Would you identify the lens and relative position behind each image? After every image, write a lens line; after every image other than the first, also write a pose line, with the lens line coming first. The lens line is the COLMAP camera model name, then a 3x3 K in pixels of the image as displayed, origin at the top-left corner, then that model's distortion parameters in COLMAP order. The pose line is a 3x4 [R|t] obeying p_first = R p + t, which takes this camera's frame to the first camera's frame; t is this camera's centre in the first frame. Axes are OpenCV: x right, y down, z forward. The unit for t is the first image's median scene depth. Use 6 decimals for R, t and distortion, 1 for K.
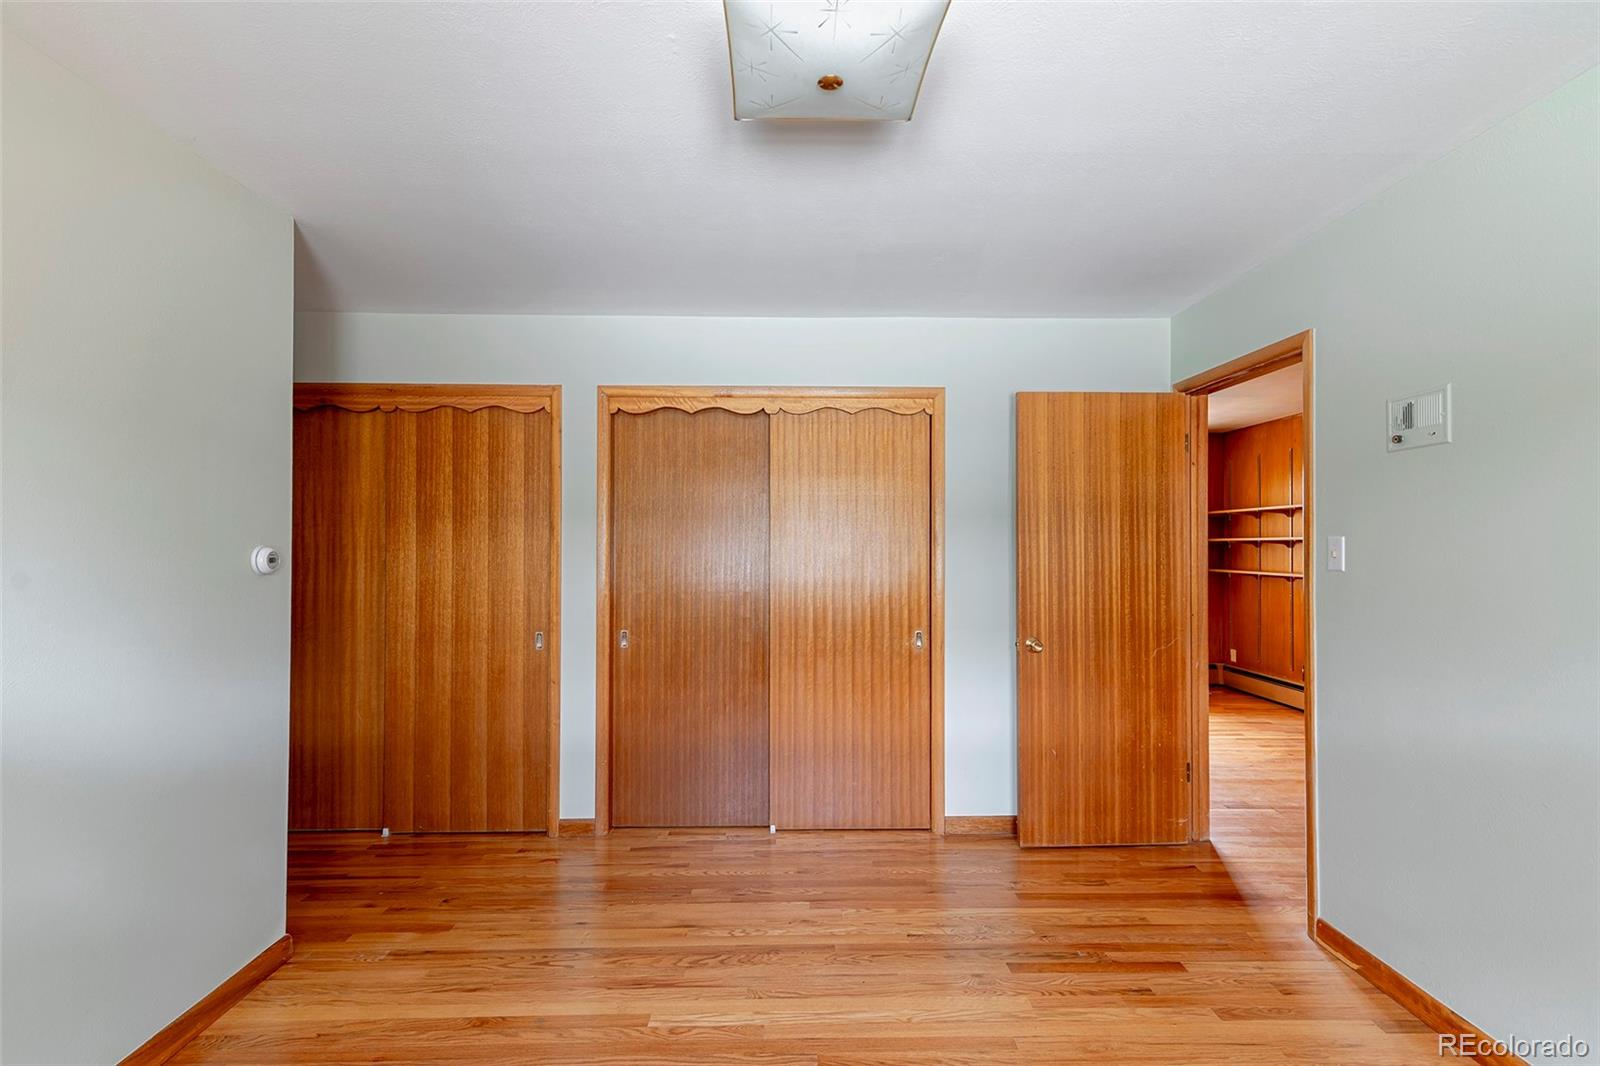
lens RADIAL K [[730.1, 0, 799.4], [0, 730.1, 534.0], [0, 0, 1]] dist [0.020588, -0.002566]
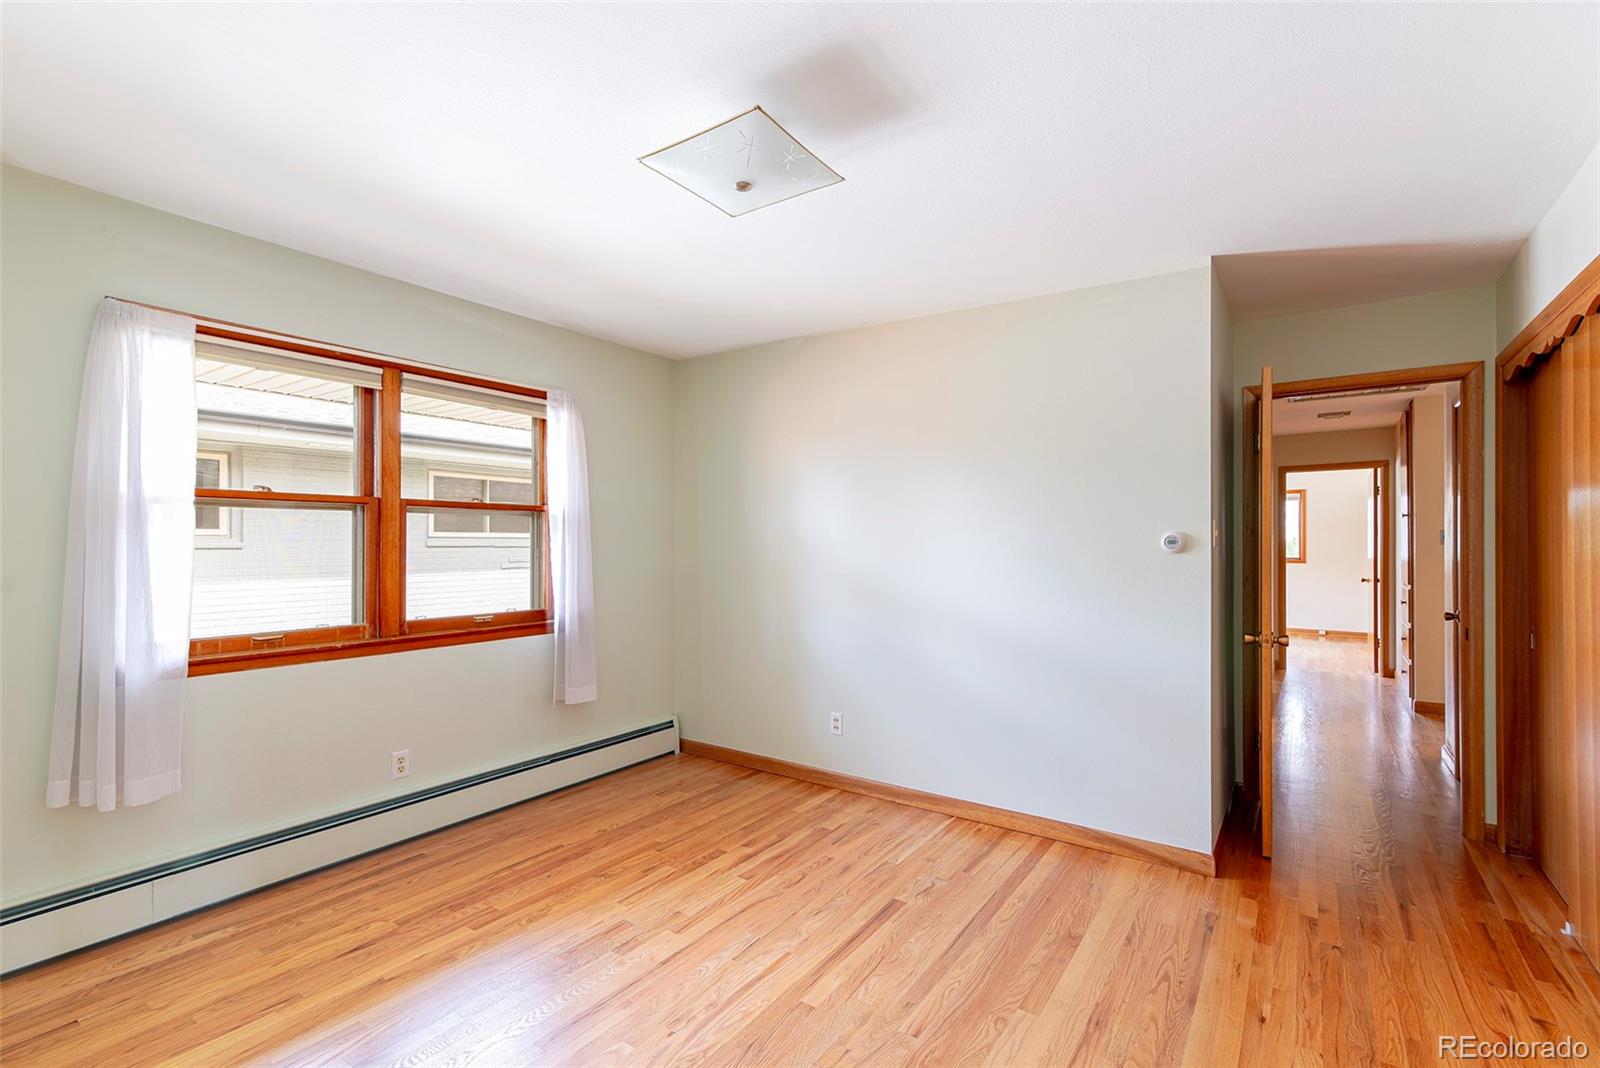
lens RADIAL K [[730.1, 0, 798.4], [0, 730.1, 539.0], [0, 0, 1]] dist [0.020588, -0.002566]
pose [[-0.594659, -0.010752, -0.803906, 0.634499], [0.006395, 0.999816, -0.018102, 0.043197], [0.803953, -0.015905, -0.594480, 1.115740]]
